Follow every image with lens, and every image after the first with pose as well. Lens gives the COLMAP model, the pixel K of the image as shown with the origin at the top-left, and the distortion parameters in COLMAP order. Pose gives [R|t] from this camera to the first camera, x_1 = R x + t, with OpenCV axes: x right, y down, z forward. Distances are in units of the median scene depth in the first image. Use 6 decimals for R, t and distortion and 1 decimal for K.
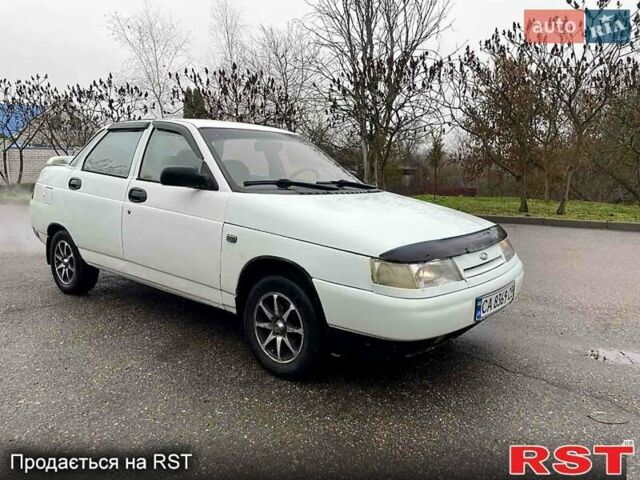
lens RADIAL K [[510.7, 0, 322.4], [0, 510.7, 200.2], [0, 0, 1]] dist [0.083293, -0.122011]
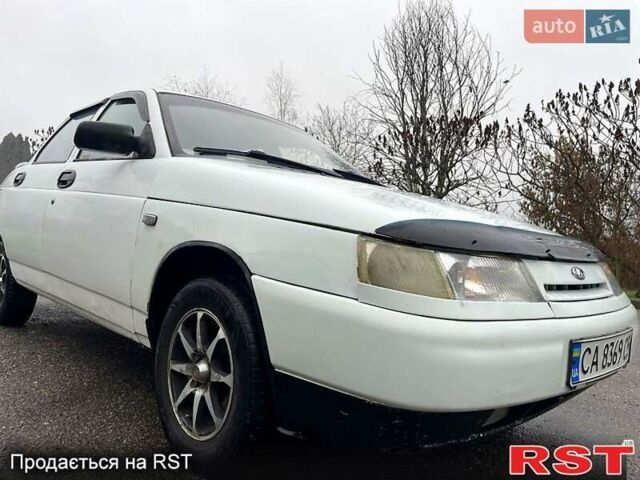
lens RADIAL K [[510.7, 0, 322.4], [0, 510.7, 200.2], [0, 0, 1]] dist [0.083293, -0.122011]
pose [[0.993638, 0.049753, -0.101034, 0.087237], [-0.064594, 0.986666, -0.149394, 0.127192], [0.092254, 0.154970, 0.983602, 0.395919]]
